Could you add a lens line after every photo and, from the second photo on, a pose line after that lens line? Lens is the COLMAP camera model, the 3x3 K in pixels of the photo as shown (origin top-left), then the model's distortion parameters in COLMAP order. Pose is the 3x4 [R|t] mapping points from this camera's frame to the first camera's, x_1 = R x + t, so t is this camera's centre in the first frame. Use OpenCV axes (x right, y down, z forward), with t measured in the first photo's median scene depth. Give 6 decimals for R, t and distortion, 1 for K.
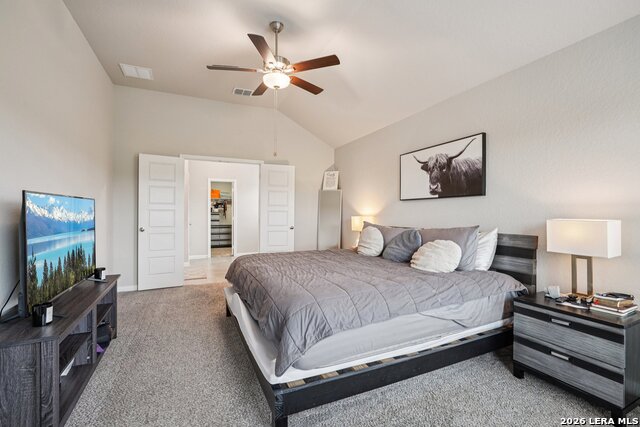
lens RADIAL K [[284.4, 0, 322.2], [0, 284.4, 212.8], [0, 0, 1]] dist [0.001510, 0.000046]
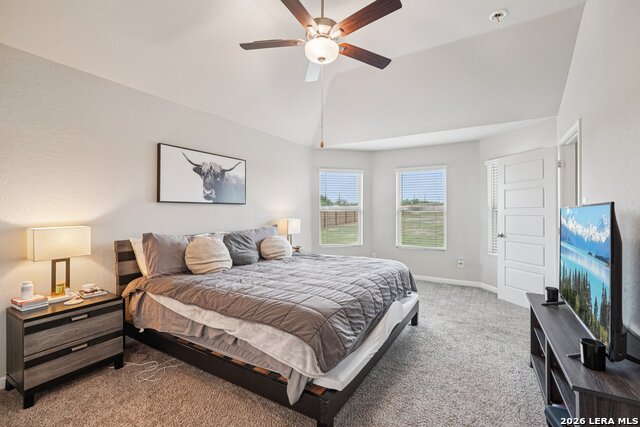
lens RADIAL K [[284.4, 0, 321.8], [0, 284.4, 209.9], [0, 0, 1]] dist [0.001510, 0.000046]
pose [[-0.562957, 0.001002, 0.826485, -0.687233], [0.006471, 0.999974, 0.003195, -0.028241], [-0.826461, 0.007147, -0.562949, 1.233735]]
